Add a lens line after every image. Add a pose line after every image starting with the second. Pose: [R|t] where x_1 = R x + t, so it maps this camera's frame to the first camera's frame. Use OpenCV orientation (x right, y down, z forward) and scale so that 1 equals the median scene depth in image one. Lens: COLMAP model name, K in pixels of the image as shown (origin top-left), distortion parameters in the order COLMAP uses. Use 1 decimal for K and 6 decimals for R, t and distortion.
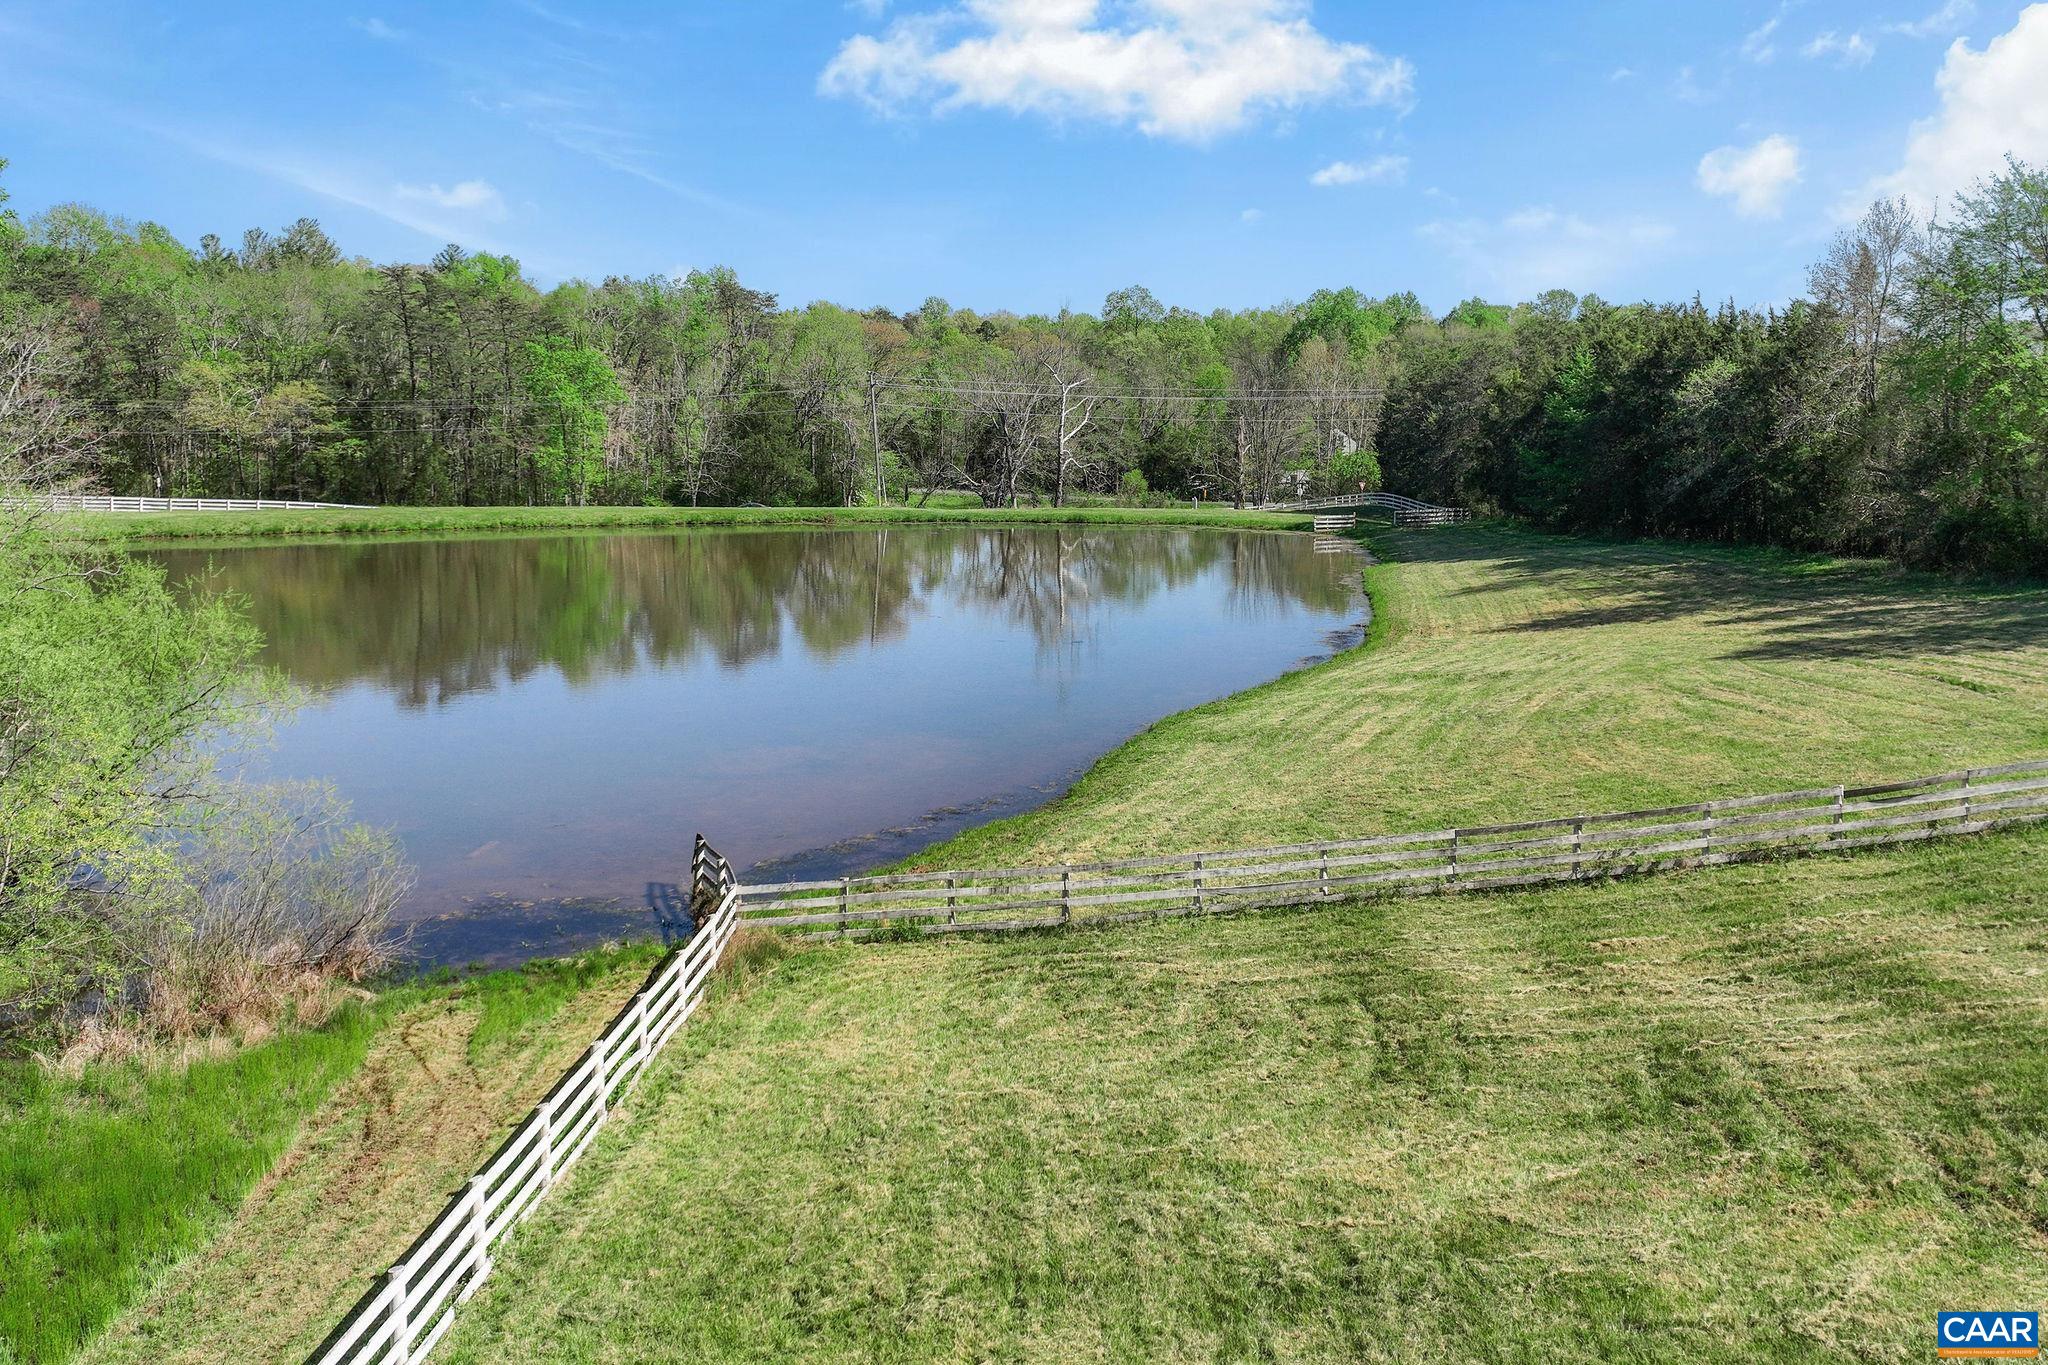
lens RADIAL K [[1928.8, 0, 1039.2], [0, 1928.8, 671.4], [0, 0, 1]] dist [-0.001477, 0.008698]
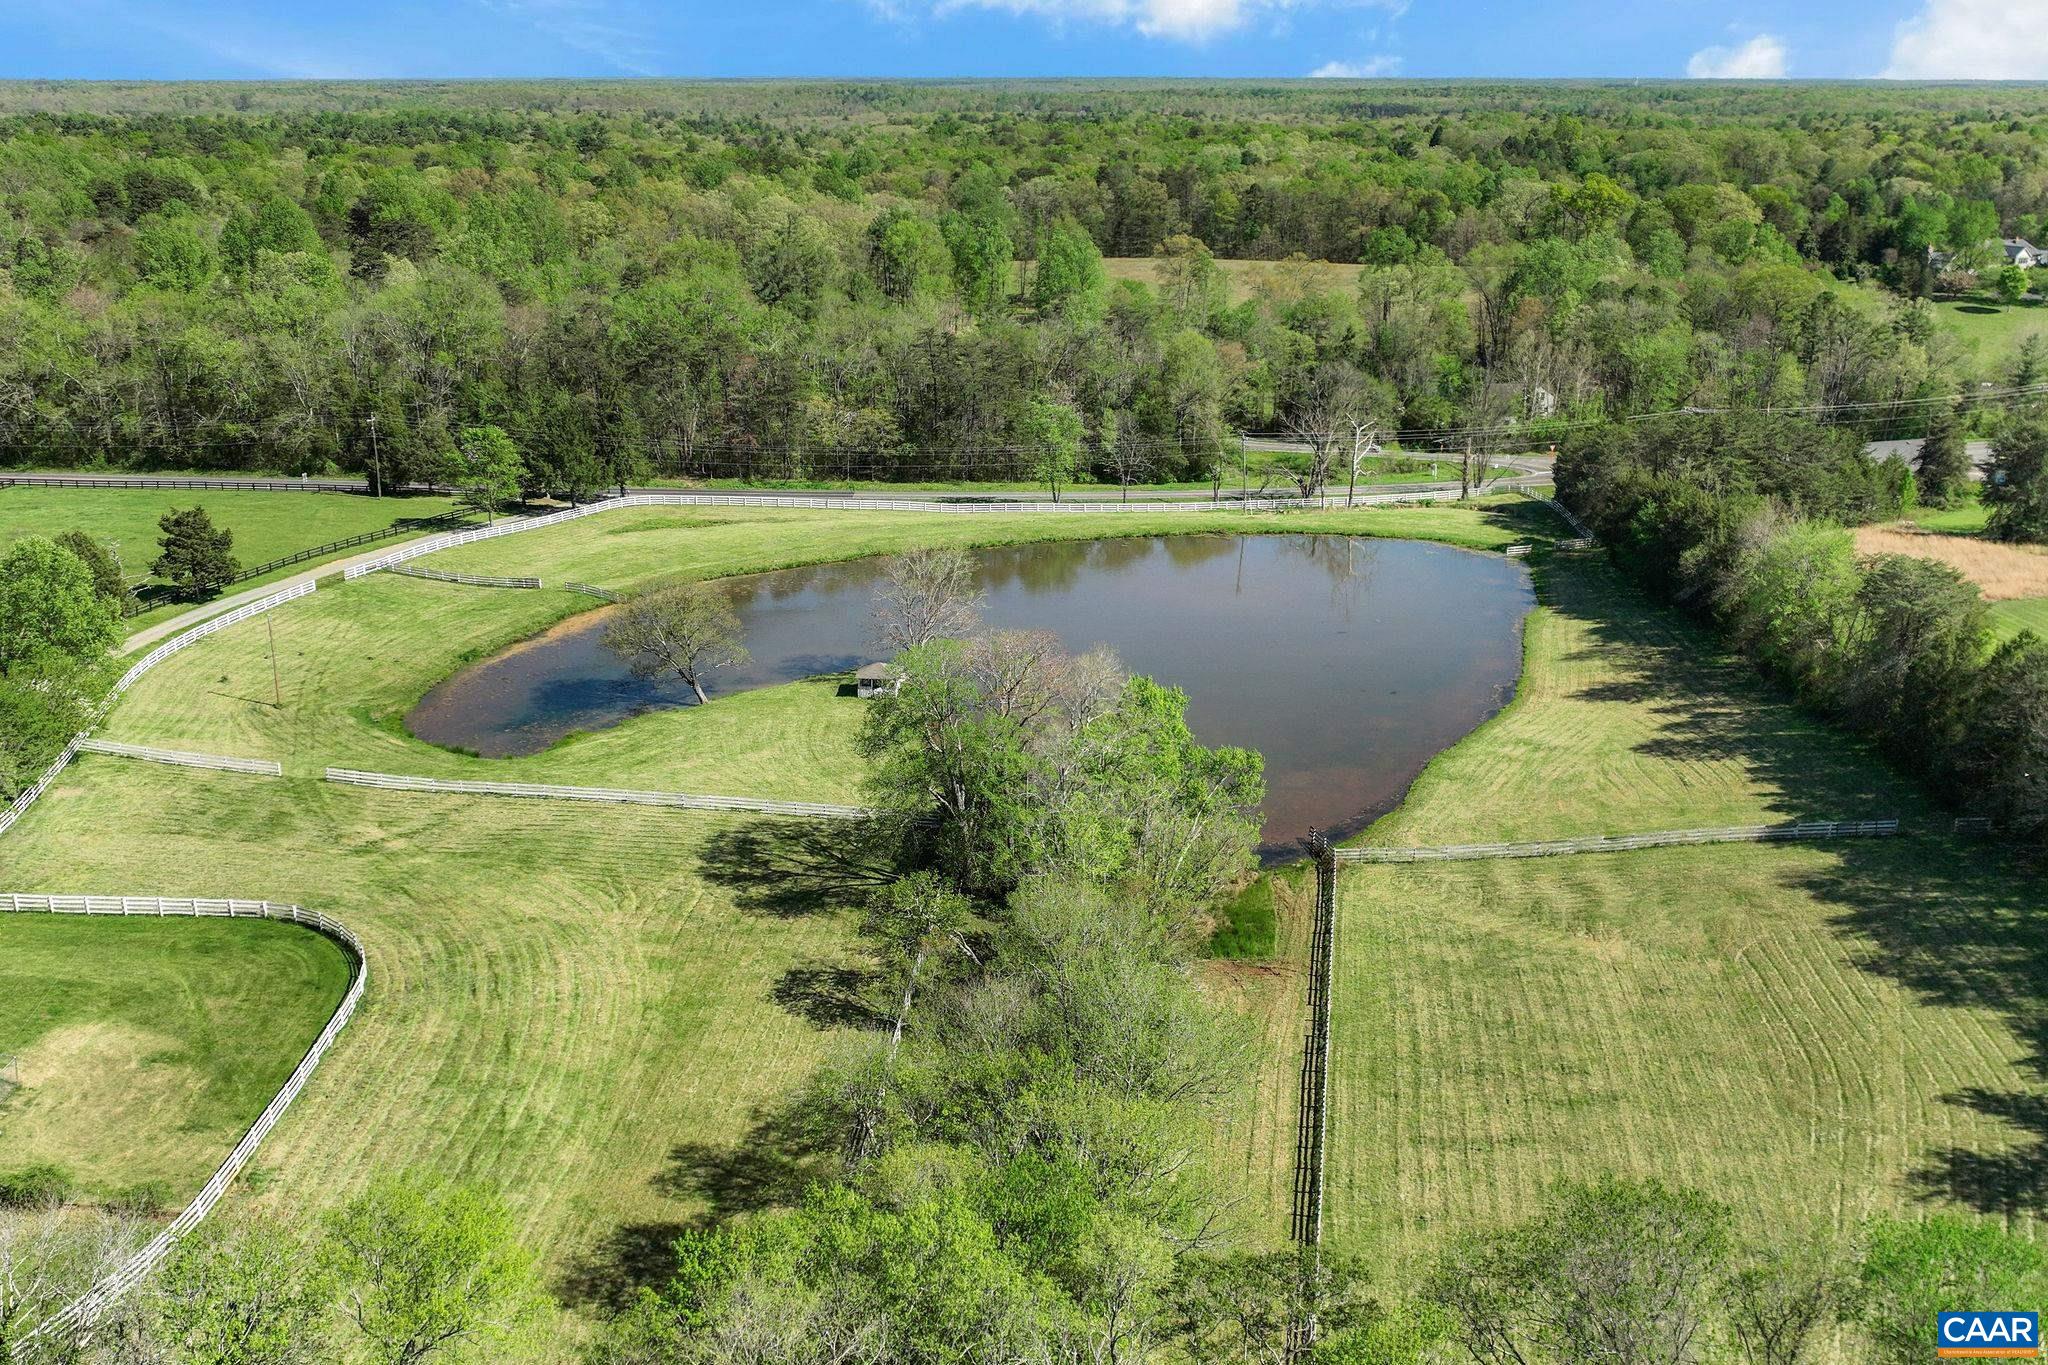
lens RADIAL K [[1928.8, 0, 1039.2], [0, 1928.8, 671.4], [0, 0, 1]] dist [-0.001477, 0.008698]
pose [[0.993867, 0.029047, -0.106702, -0.266561], [-0.013429, 0.989448, 0.144265, -0.642865], [0.109766, -0.141948, 0.983769, -2.333677]]
